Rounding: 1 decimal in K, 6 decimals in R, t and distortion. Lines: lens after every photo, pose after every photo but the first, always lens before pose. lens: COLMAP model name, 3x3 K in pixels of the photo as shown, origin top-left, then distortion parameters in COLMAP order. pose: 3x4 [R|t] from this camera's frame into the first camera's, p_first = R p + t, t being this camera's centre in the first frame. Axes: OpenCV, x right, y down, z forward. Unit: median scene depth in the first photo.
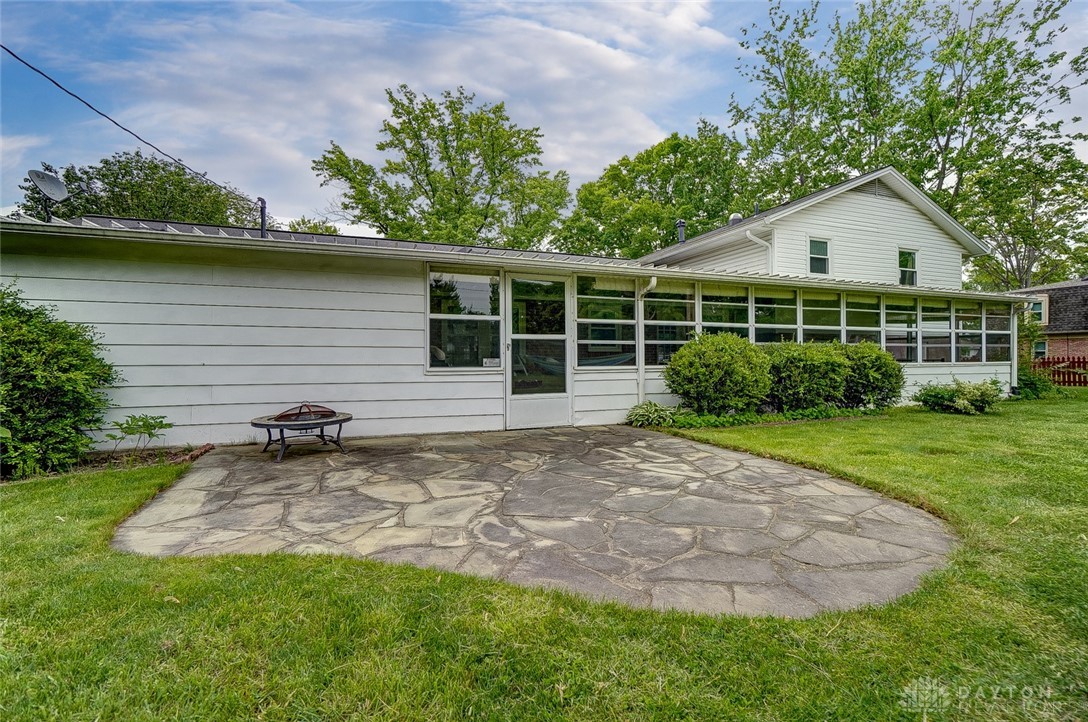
lens RADIAL K [[478.9, 0, 546.4], [0, 478.9, 363.0], [0, 0, 1]] dist [-0.009342, 0.000744]
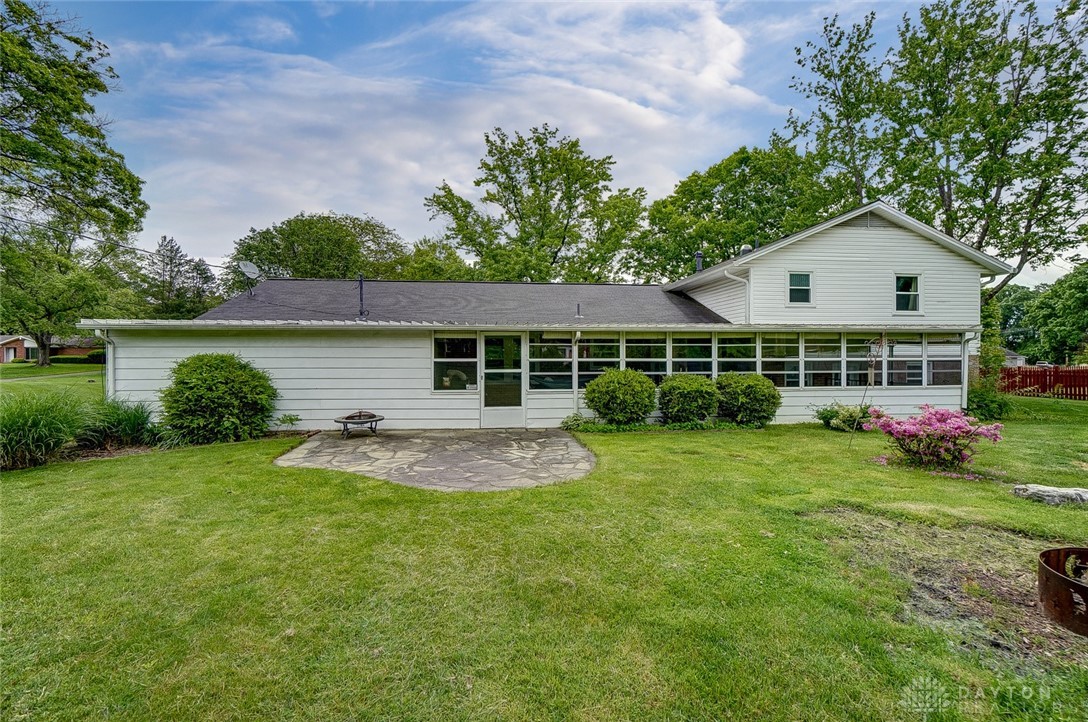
lens RADIAL K [[478.9, 0, 539.8], [0, 478.9, 357.0], [0, 0, 1]] dist [-0.009342, 0.000744]
pose [[0.967658, 0.003632, -0.252240, 0.434190], [-0.005259, 0.999969, -0.005777, -0.079118], [0.252211, 0.006917, 0.967648, -0.437887]]
